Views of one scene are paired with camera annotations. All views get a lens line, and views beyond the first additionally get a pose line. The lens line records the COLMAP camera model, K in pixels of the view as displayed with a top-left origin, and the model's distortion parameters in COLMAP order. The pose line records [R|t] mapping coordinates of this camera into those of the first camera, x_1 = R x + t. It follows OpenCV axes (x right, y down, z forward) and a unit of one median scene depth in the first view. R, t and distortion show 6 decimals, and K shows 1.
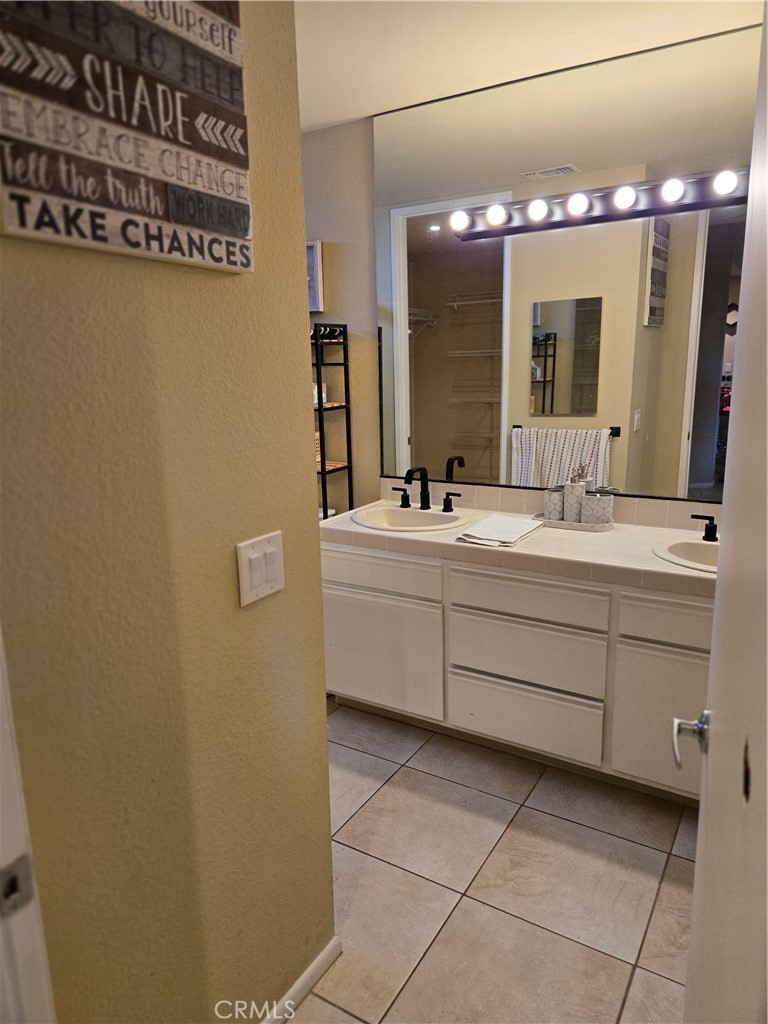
lens RADIAL K [[686.0, 0, 384.0], [0, 686.0, 512.0], [0, 0, 1]] dist [0.055343, -0.060740]
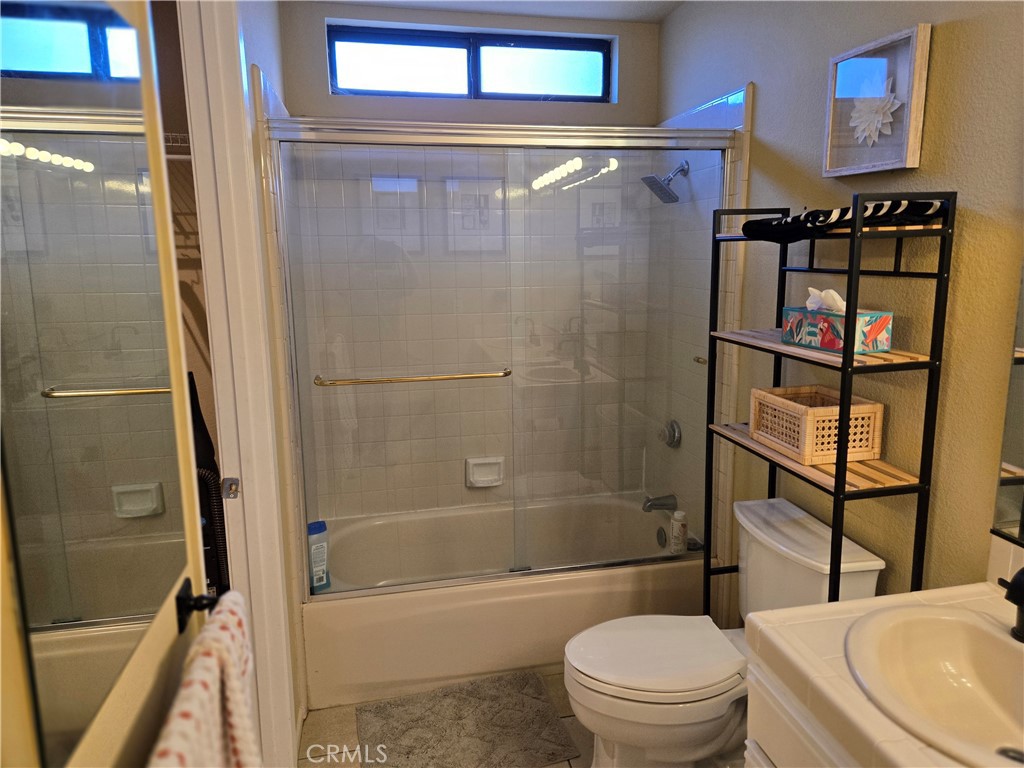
lens RADIAL K [[686.0, 0, 512.0], [0, 686.0, 384.0], [0, 0, 1]] dist [0.055343, -0.060740]
pose [[0.693830, 0.147483, -0.704875, 0.086015], [-0.150086, 0.986925, 0.058762, -0.128211], [0.704325, 0.065021, 0.706894, 0.470864]]
